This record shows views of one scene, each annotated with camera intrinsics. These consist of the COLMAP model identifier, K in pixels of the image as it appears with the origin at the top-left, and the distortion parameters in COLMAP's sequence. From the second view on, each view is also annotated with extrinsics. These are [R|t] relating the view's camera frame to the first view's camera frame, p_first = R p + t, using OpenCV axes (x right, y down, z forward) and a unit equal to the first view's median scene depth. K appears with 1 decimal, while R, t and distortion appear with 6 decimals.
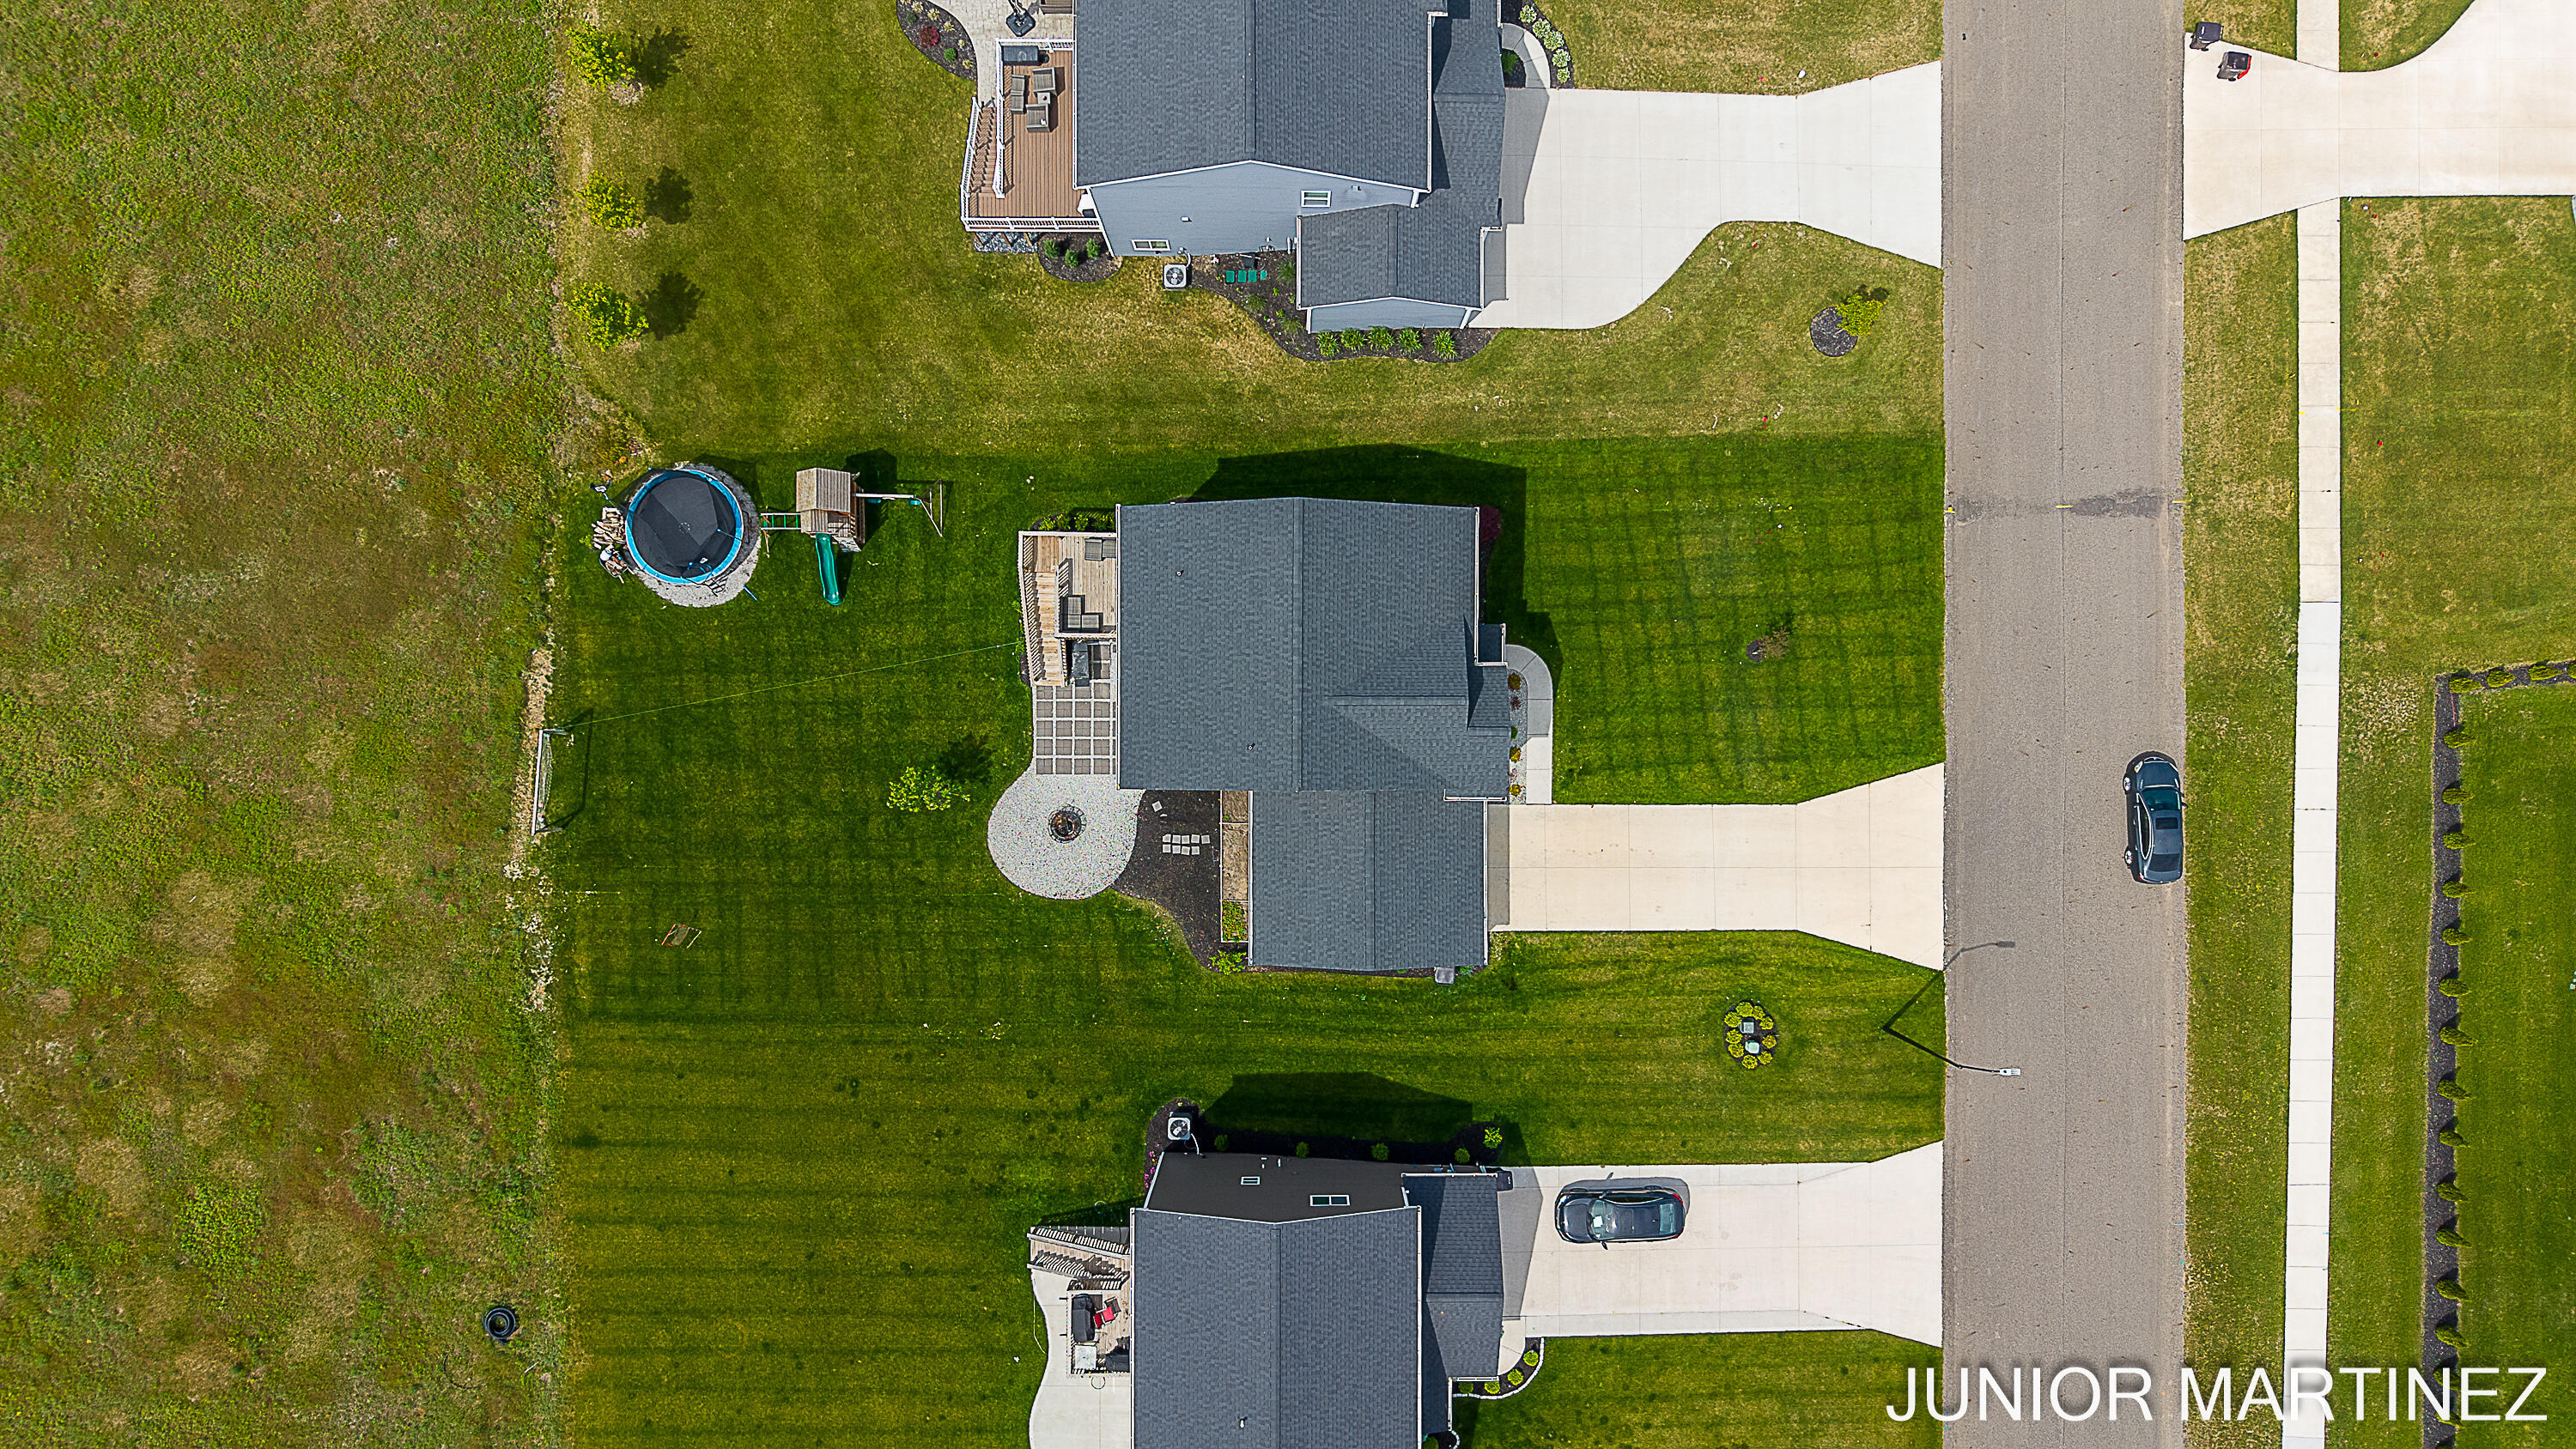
lens RADIAL K [[1744.1, 0, 1279.4], [0, 1744.1, 712.5], [0, 0, 1]] dist [0.046162, -0.057421]
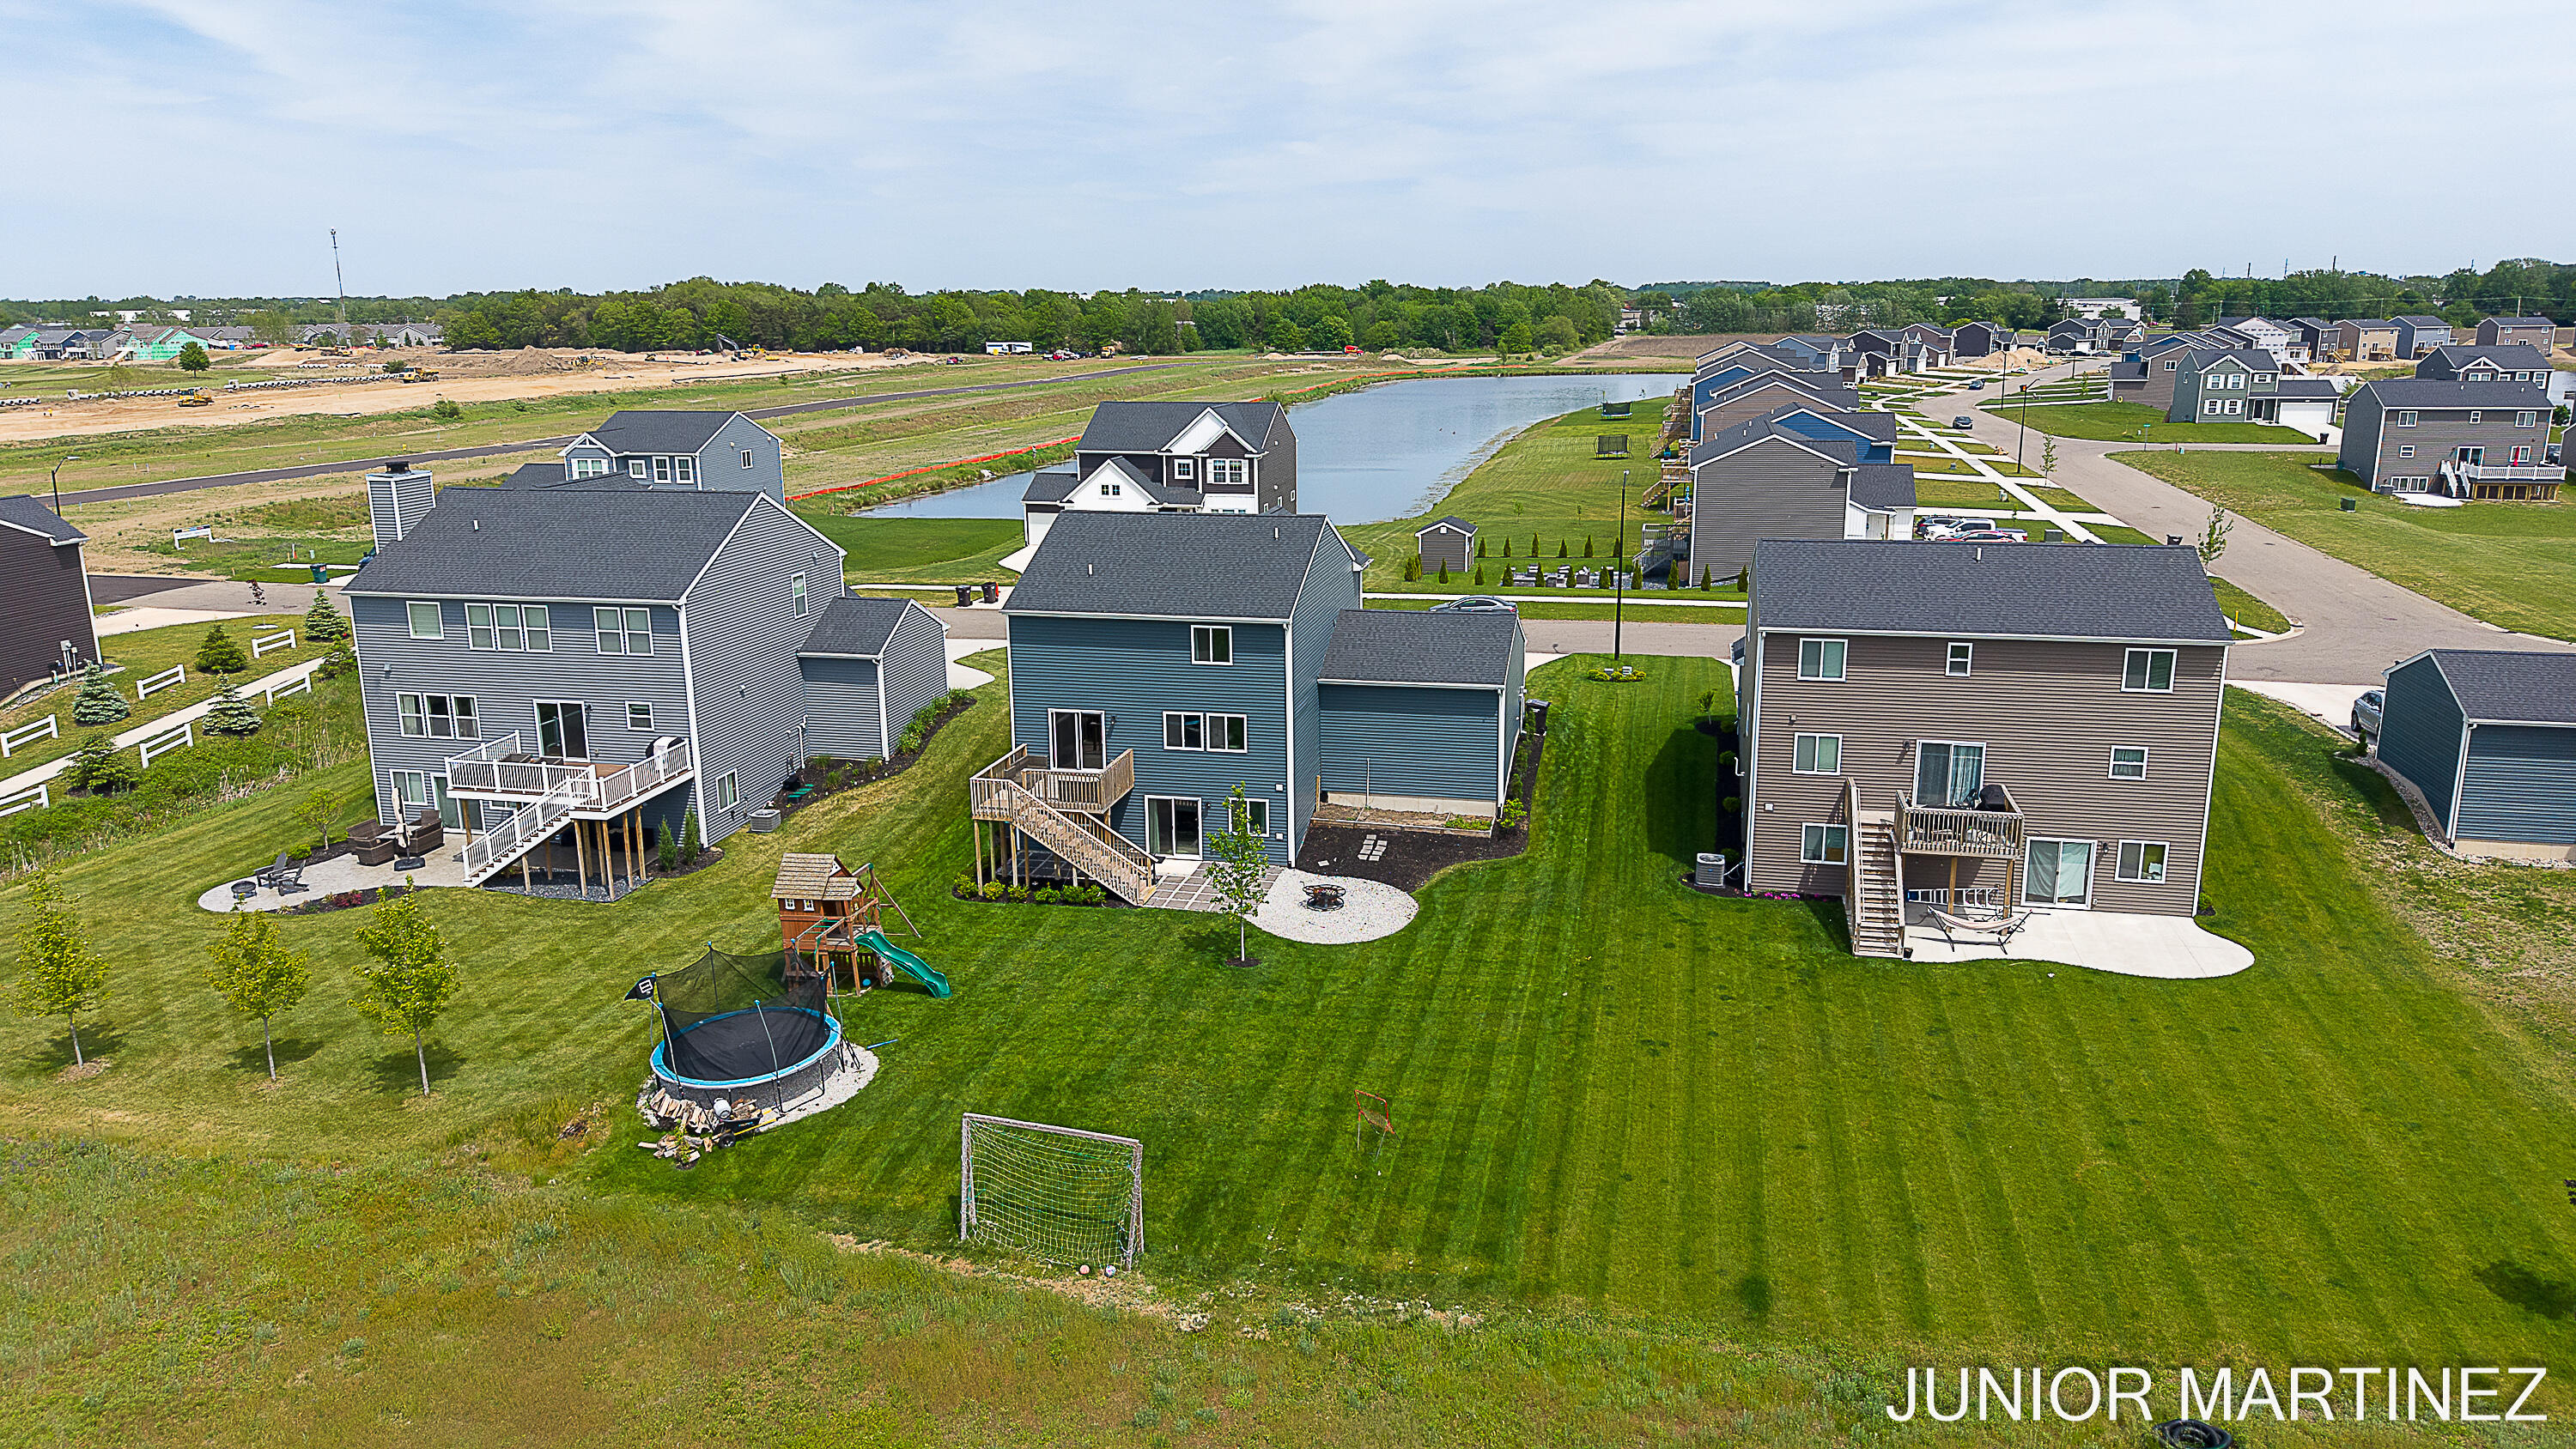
lens RADIAL K [[1748.9, 0, 1311.7], [0, 1748.9, 734.5], [0, 0, 1]] dist [0.004114, -0.006109]
pose [[0.204139, -0.264970, 0.942400, -0.856845], [0.978638, 0.031248, -0.203203, 0.219249], [0.024395, 0.963750, 0.265688, 0.716466]]
